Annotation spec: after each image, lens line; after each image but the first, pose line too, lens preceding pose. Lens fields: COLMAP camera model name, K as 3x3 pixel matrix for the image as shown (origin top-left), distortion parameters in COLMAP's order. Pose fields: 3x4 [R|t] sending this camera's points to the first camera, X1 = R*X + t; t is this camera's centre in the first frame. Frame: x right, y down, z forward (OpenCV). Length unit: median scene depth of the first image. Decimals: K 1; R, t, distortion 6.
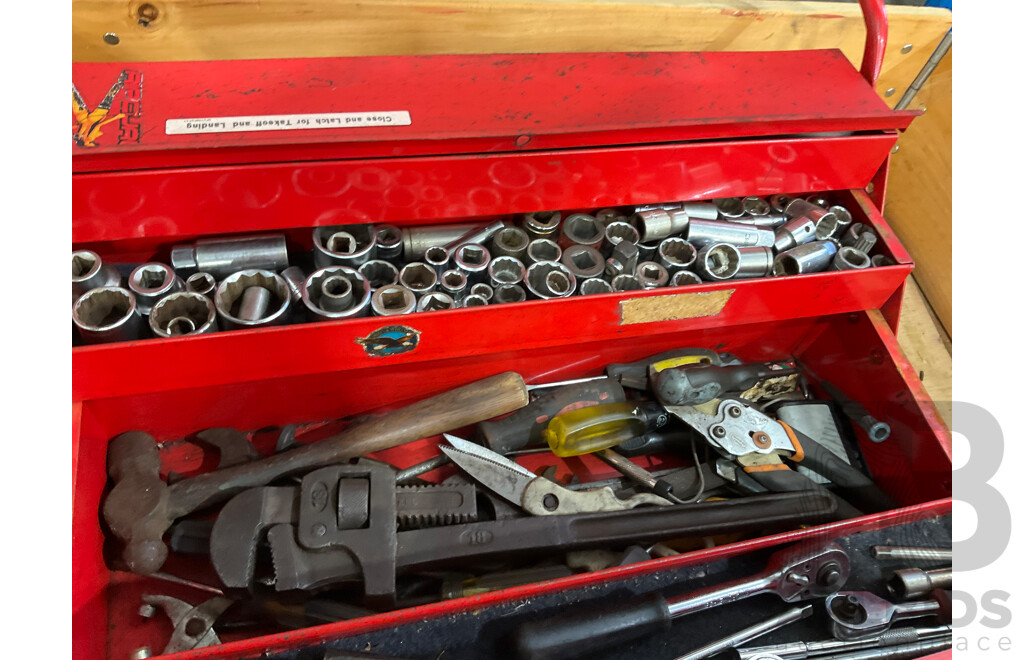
lens RADIAL K [[725.1, 0, 512.0], [0, 725.1, 330.0], [0, 0, 1]] dist [0.032864, -0.086380]
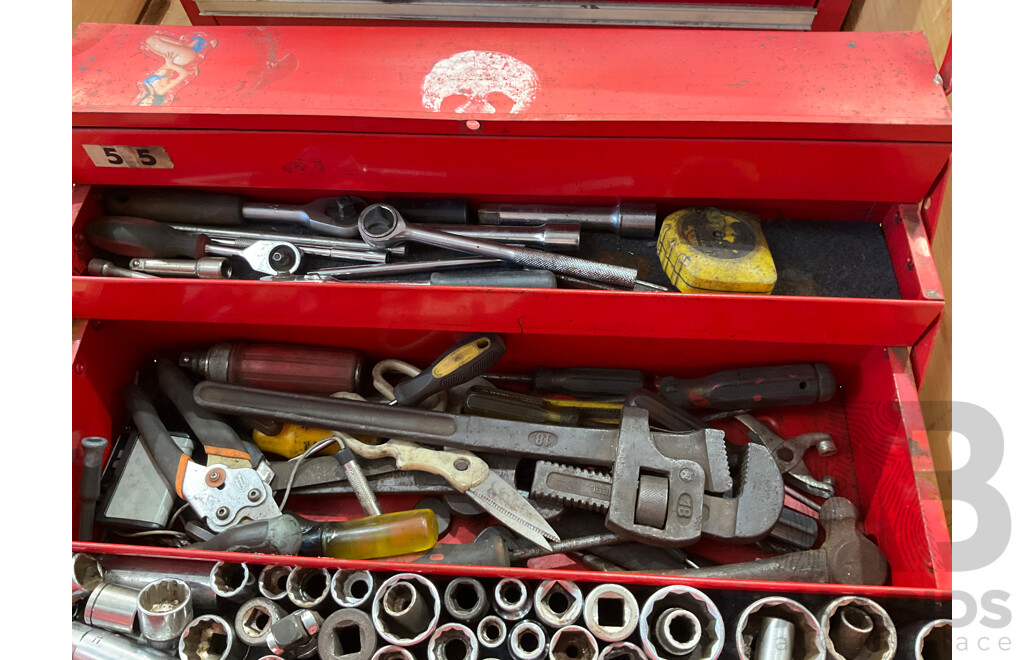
lens RADIAL K [[725.1, 0, 512.0], [0, 725.1, 330.0], [0, 0, 1]] dist [0.032864, -0.086380]
pose [[-0.954820, -0.295260, 0.033782, 0.006951], [0.174975, -0.466646, 0.866963, -0.543375], [-0.240215, 0.833704, 0.497226, 0.317250]]
